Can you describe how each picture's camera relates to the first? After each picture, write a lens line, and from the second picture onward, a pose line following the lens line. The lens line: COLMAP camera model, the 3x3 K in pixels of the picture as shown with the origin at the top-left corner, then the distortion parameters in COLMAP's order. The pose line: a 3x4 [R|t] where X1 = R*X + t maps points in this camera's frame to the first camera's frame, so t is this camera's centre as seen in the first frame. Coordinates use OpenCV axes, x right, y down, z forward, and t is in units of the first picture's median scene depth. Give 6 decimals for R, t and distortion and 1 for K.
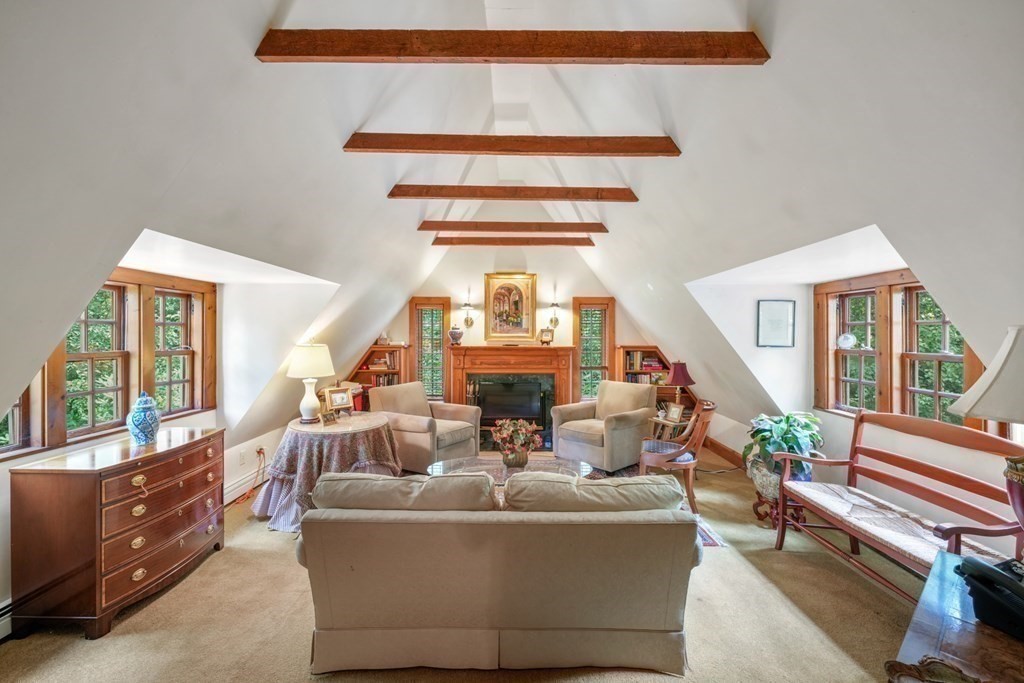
lens RADIAL K [[423.0, 0, 518.0], [0, 423.0, 339.5], [0, 0, 1]] dist [-0.000605, 0.000551]
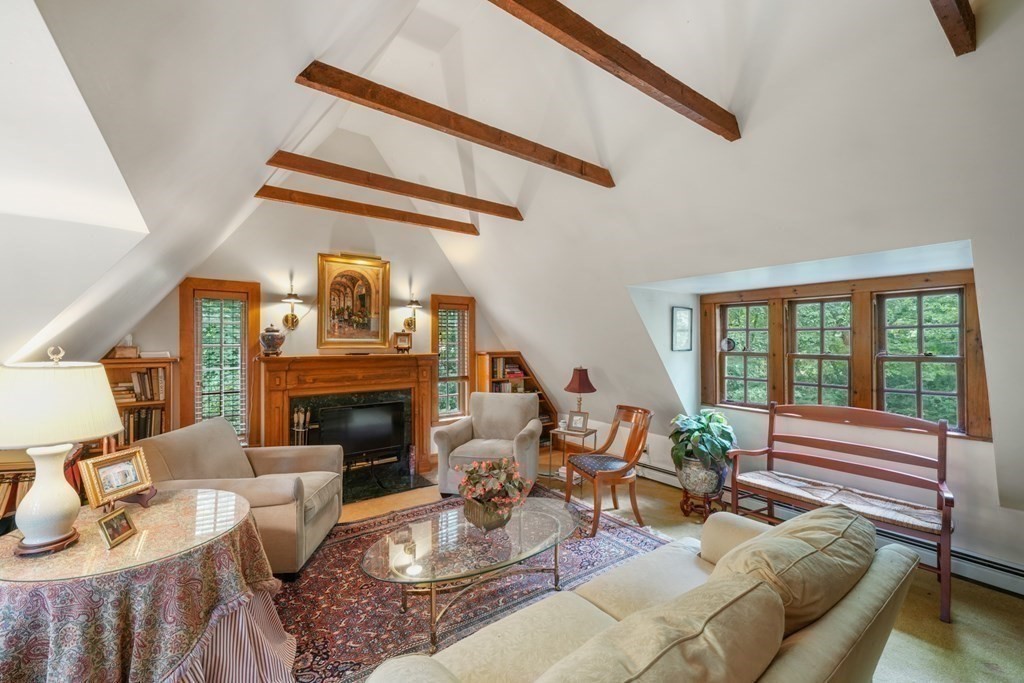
lens RADIAL K [[423.0, 0, 518.0], [0, 423.0, 339.5], [0, 0, 1]] dist [-0.000605, 0.000551]
pose [[0.805775, -0.001358, 0.592220, -0.229001], [0.008578, 0.999919, -0.009378, -0.002634], [-0.592159, 0.012636, 0.805722, 0.238649]]
